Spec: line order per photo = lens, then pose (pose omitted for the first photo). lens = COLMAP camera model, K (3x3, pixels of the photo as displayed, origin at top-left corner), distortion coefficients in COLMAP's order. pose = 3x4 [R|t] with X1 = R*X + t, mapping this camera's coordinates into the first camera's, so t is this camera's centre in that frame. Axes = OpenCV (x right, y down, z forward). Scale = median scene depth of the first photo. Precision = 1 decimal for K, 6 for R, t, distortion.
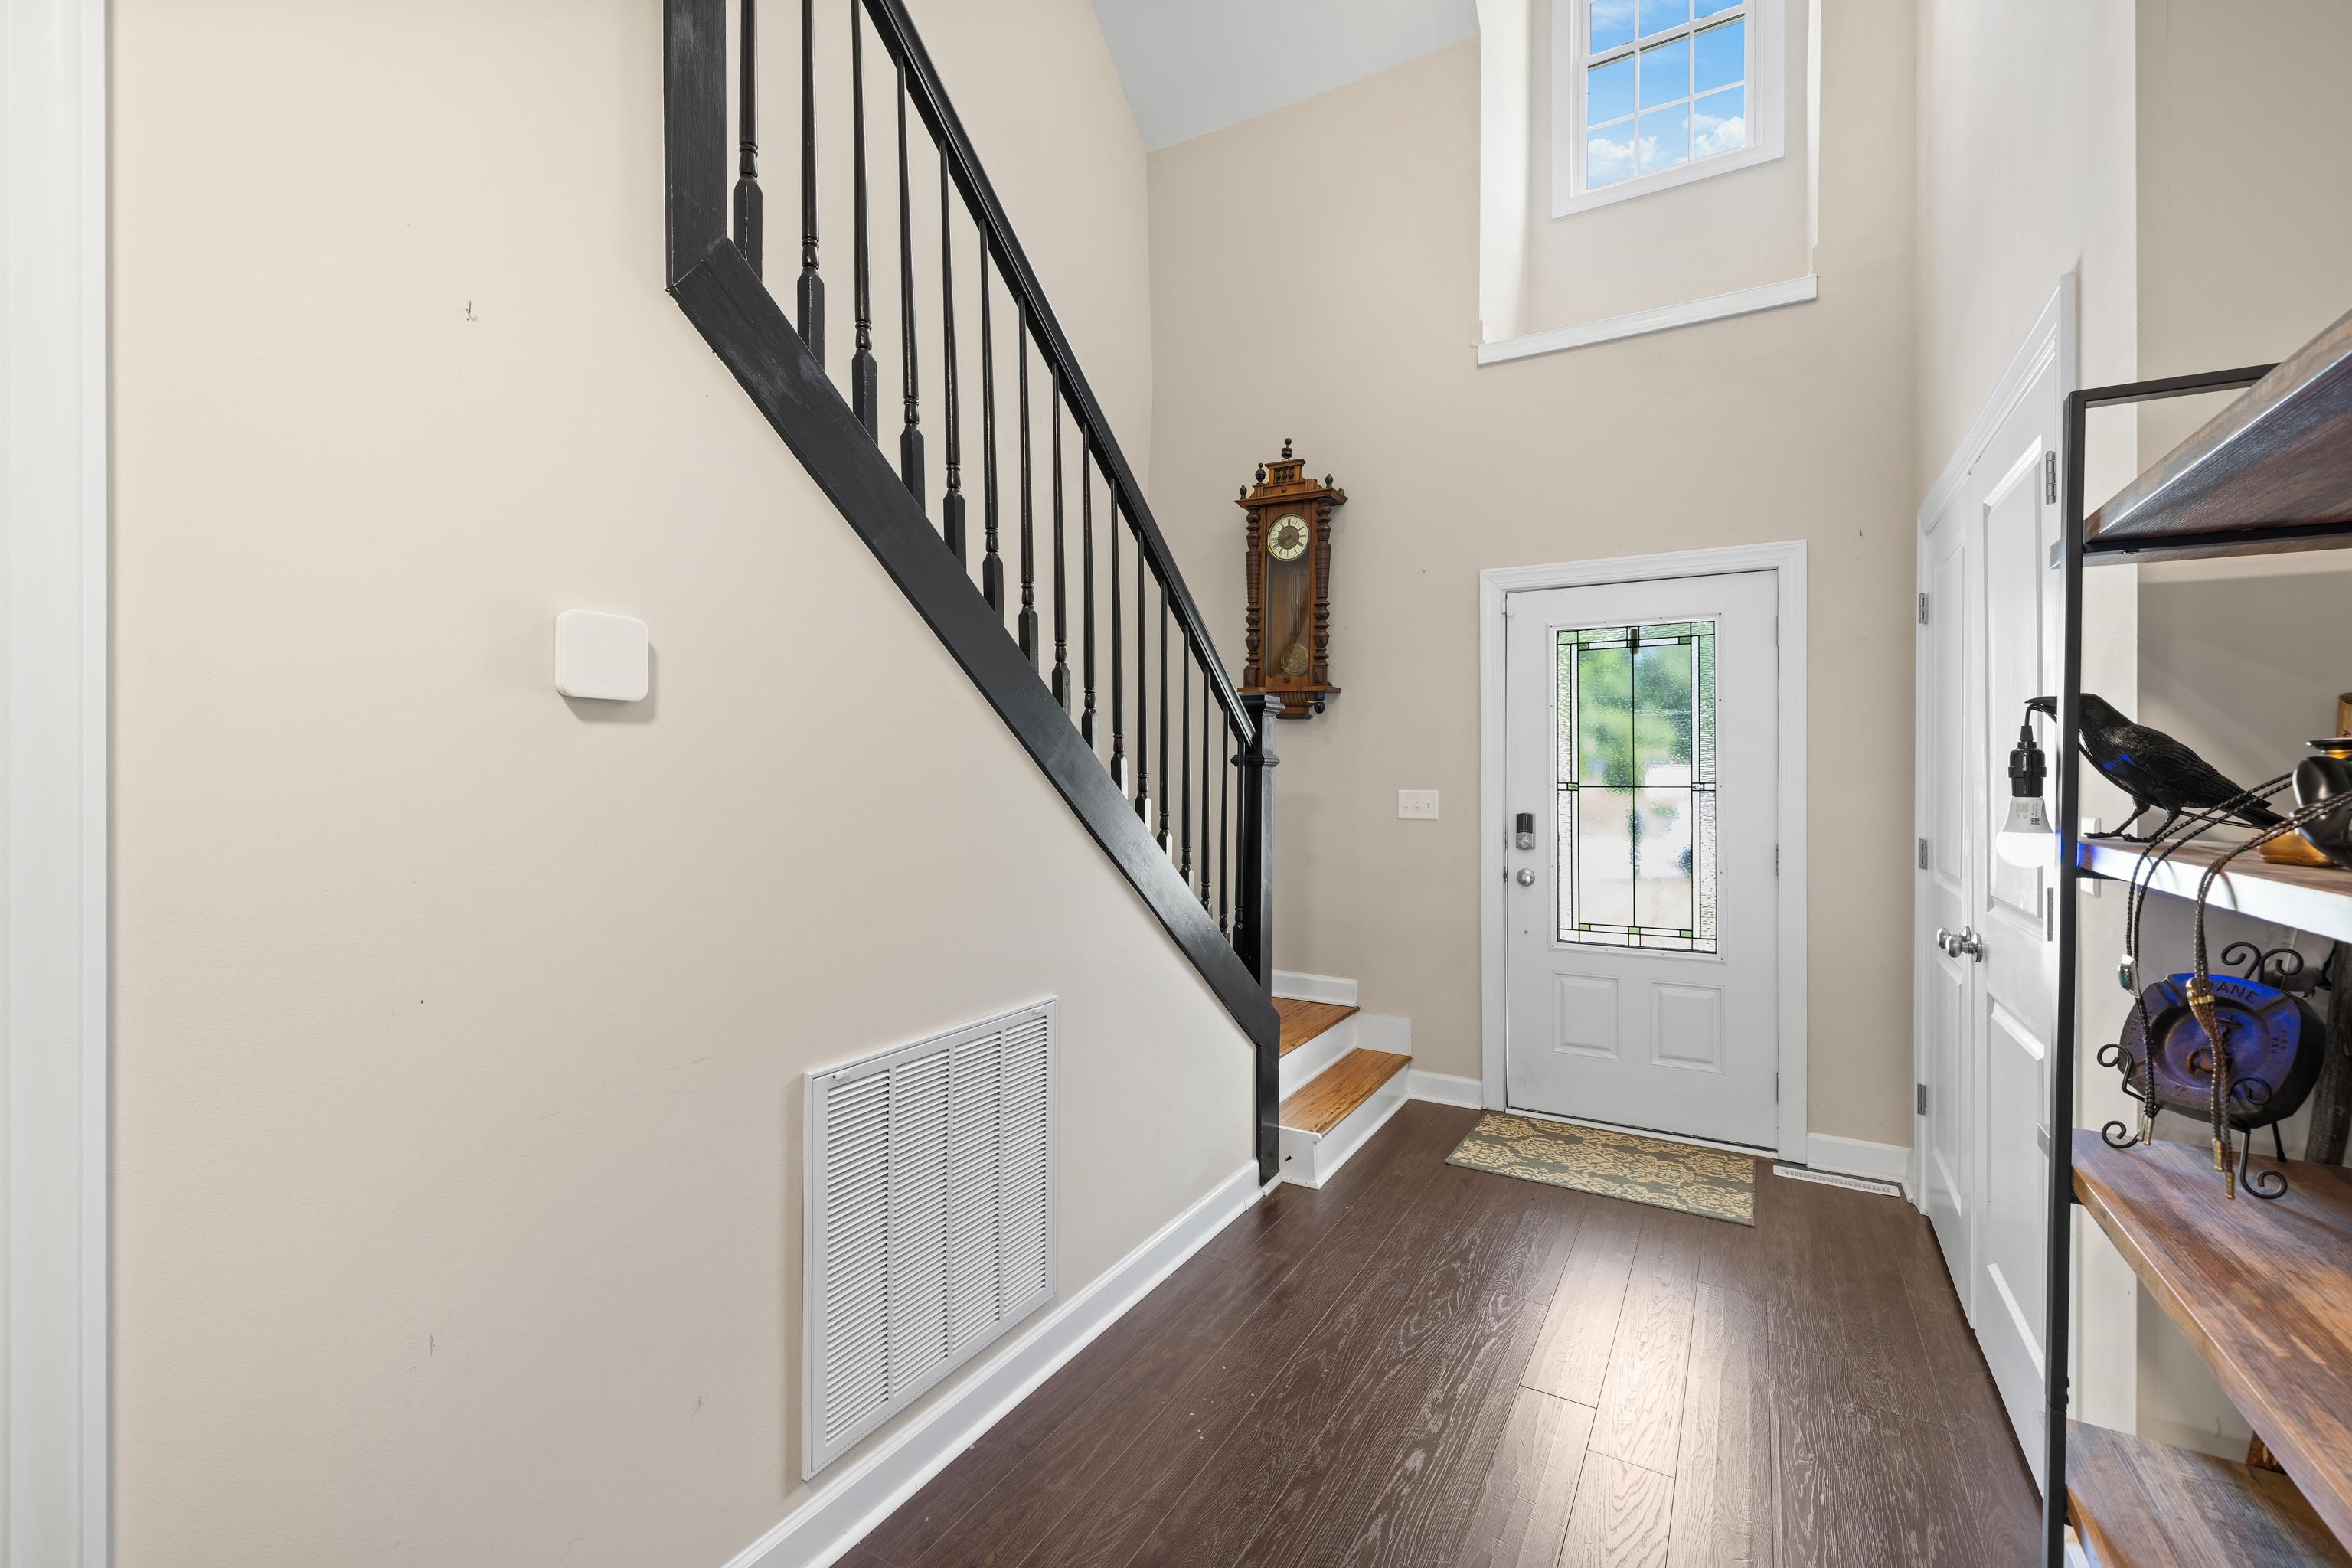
lens RADIAL K [[987.4, 0, 1179.9], [0, 987.4, 770.6], [0, 0, 1]] dist [-0.001510, 0.000022]
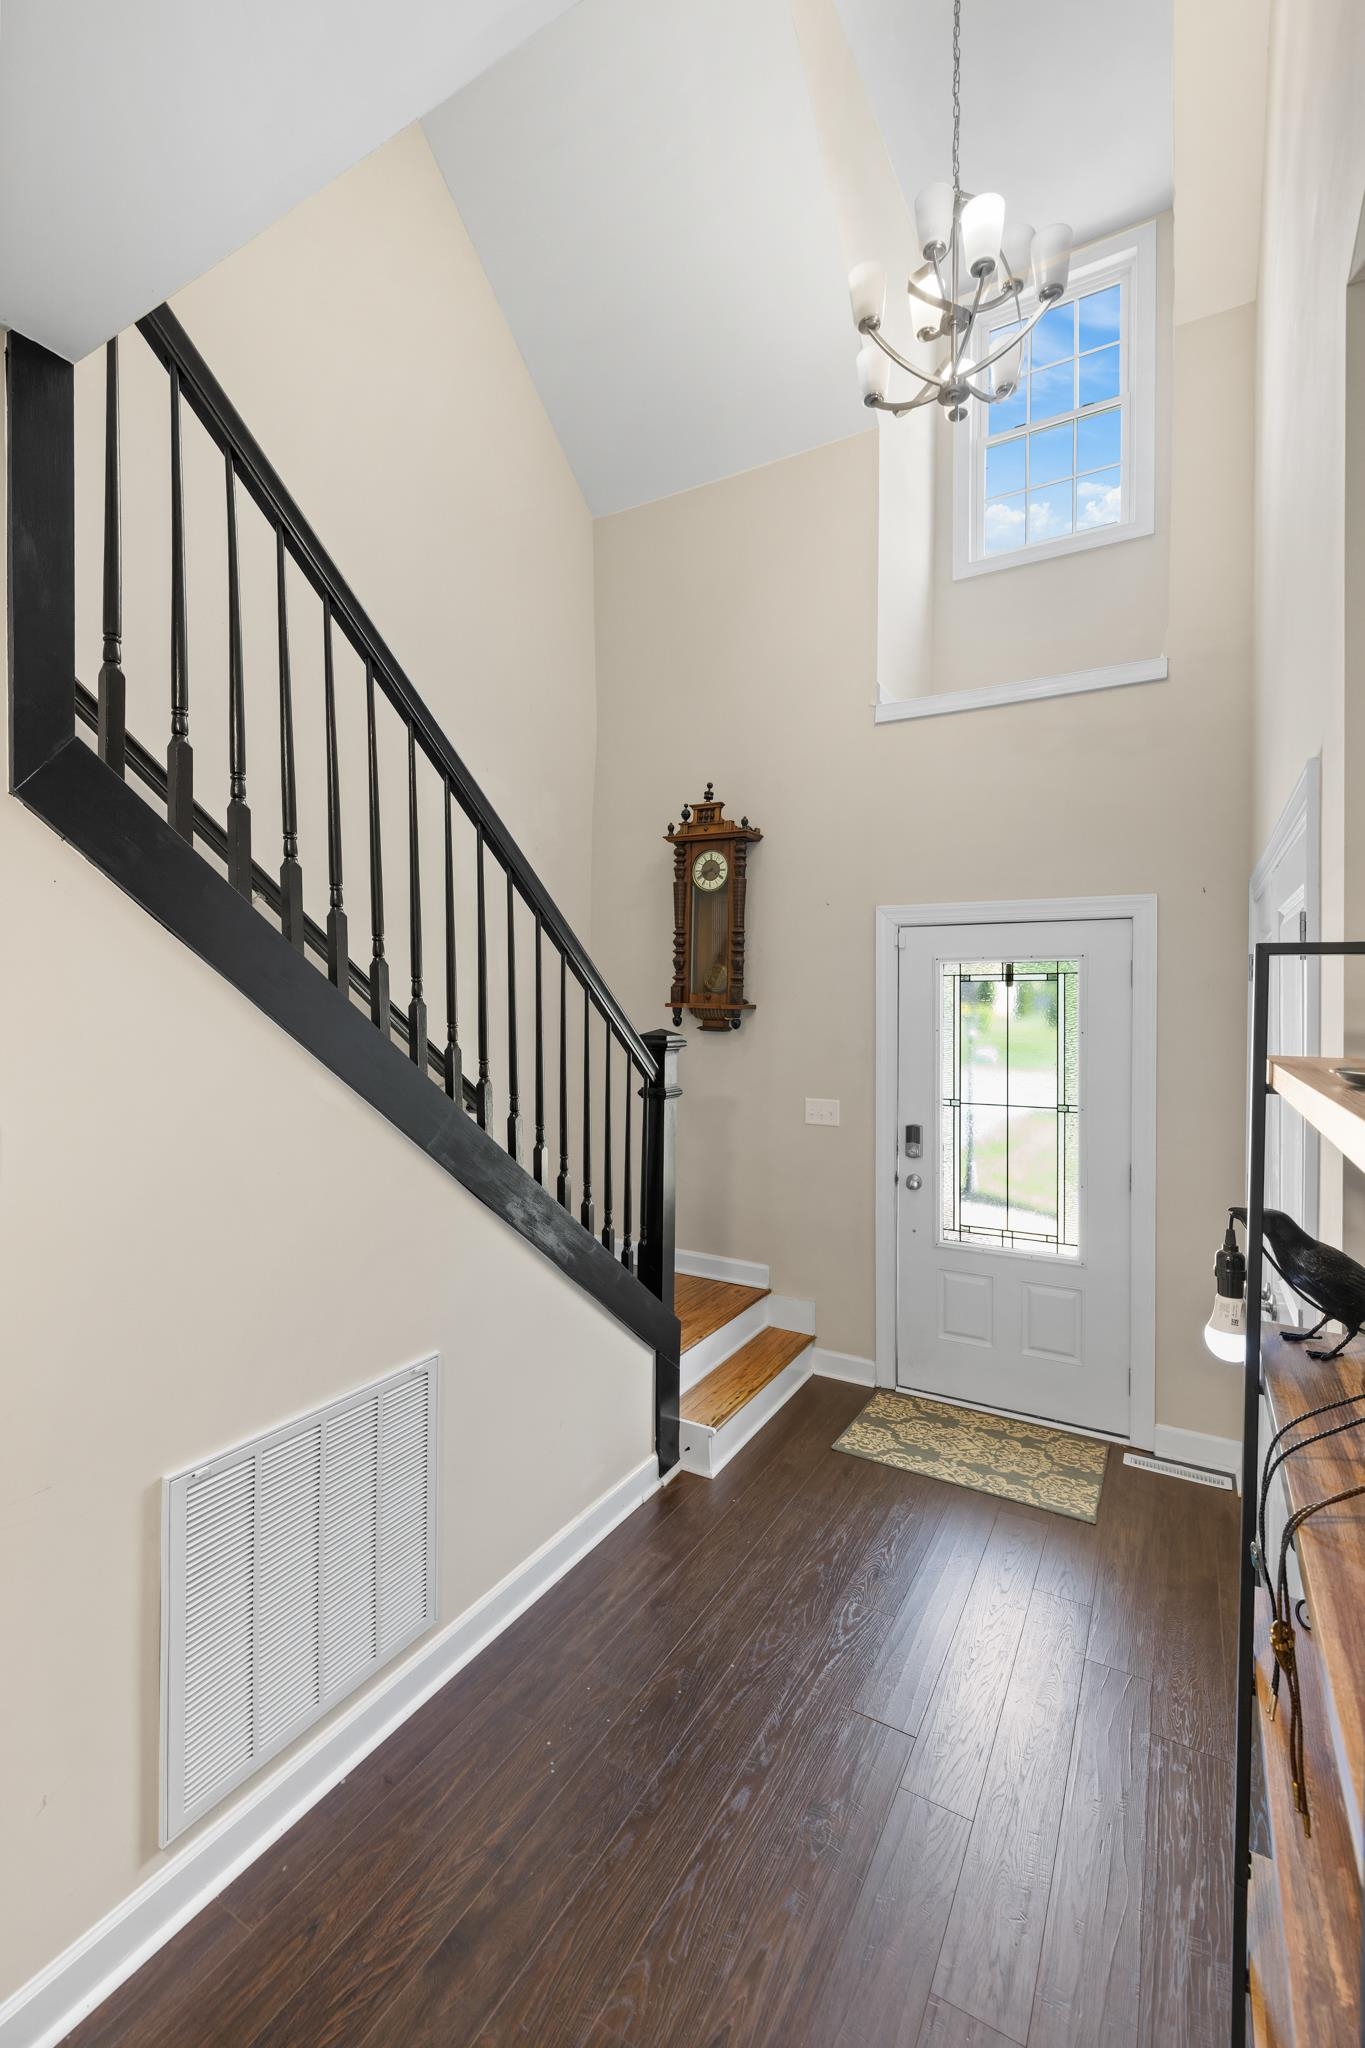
lens RADIAL K [[867.7, 0, 681.8], [0, 867.7, 999.1], [0, 0, 1]] dist [0.000902, 0.000148]
pose [[0.999985, 0.005270, 0.001475, 0.101537], [-0.005272, 0.999985, 0.001129, -0.120450], [-0.001469, -0.001137, 0.999998, 0.017951]]
